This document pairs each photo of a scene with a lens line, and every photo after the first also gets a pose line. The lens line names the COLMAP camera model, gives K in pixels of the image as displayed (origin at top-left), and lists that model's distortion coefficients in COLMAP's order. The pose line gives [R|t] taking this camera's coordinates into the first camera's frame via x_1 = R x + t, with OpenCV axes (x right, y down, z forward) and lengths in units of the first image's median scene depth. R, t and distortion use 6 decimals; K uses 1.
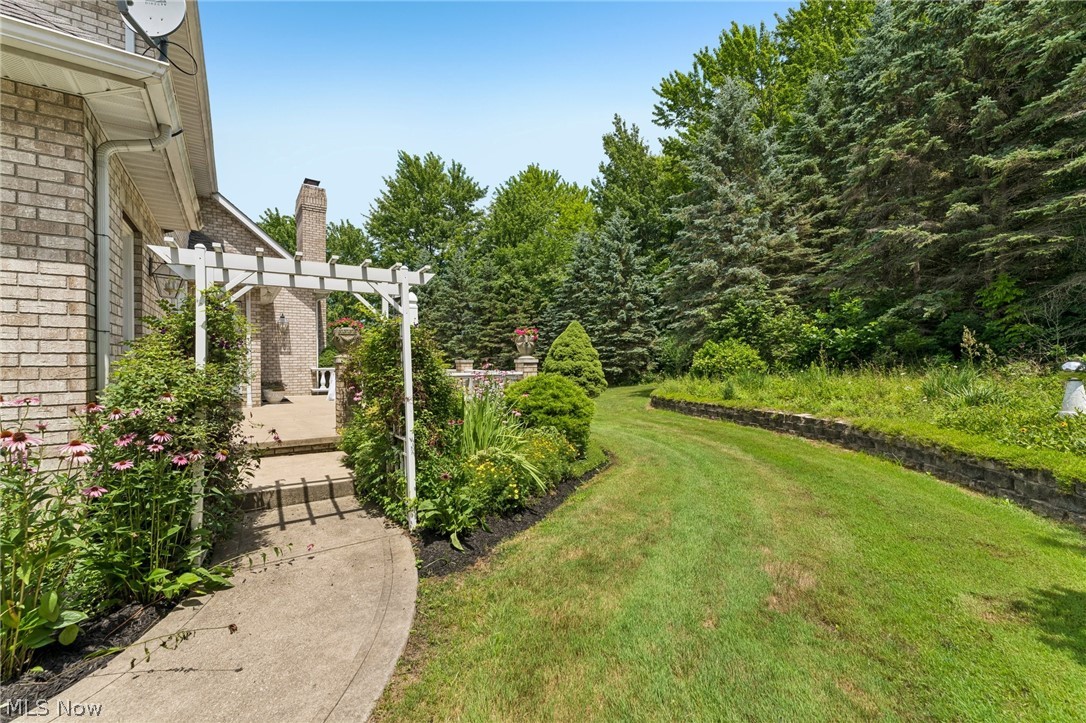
lens RADIAL K [[444.5, 0, 547.1], [0, 444.5, 364.5], [0, 0, 1]] dist [-0.000336, 0.000365]
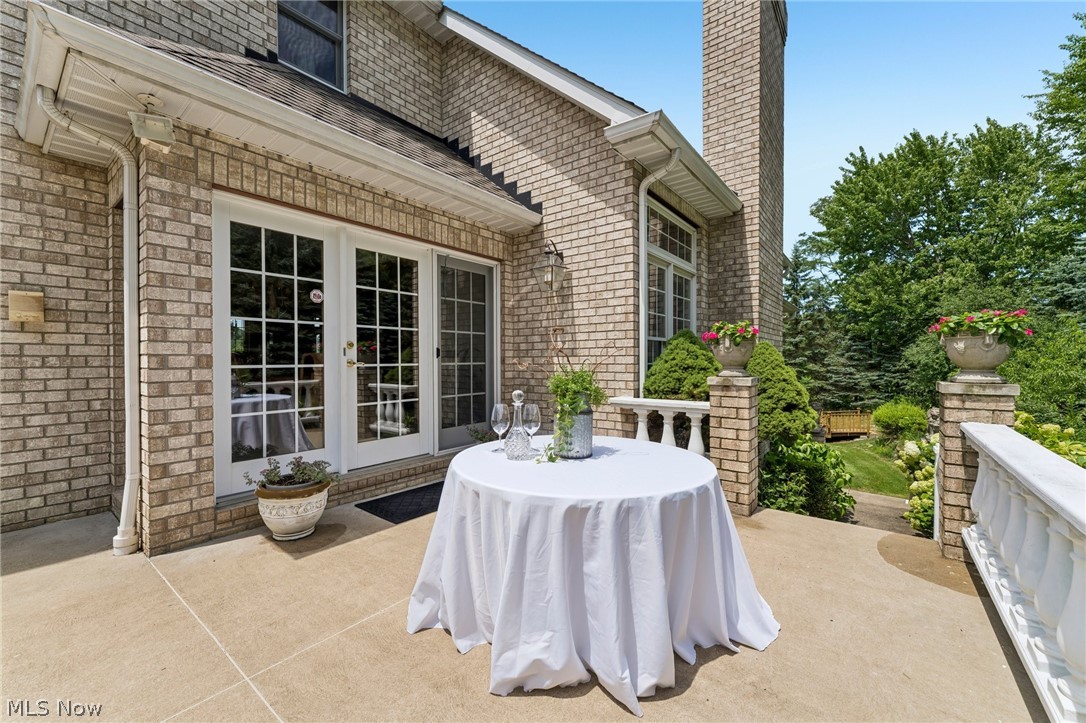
lens RADIAL K [[434.2, 0, 543.0], [0, 434.2, 361.5], [0, 0, 1]] dist [-0.000366, -0.000049]
pose [[0.291029, 0.007695, -0.956683, -0.107419], [-0.007726, 0.999954, 0.005693, -0.008399], [0.956683, 0.005734, 0.291075, 0.377545]]
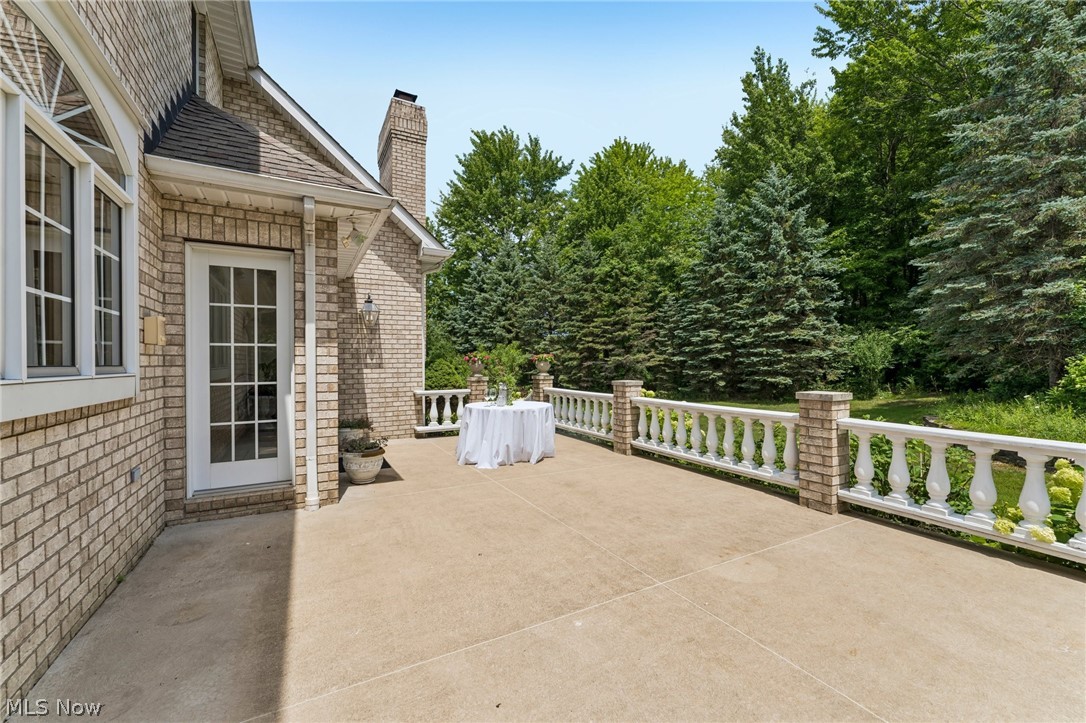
lens RADIAL K [[439.9, 0, 543.5], [0, 439.9, 364.4], [0, 0, 1]] dist [-0.000720, -0.000299]
pose [[0.993953, 0.001514, -0.109792, -0.133159], [-0.001482, 0.999999, 0.000374, -0.011800], [0.109792, -0.000209, 0.993955, 0.199558]]
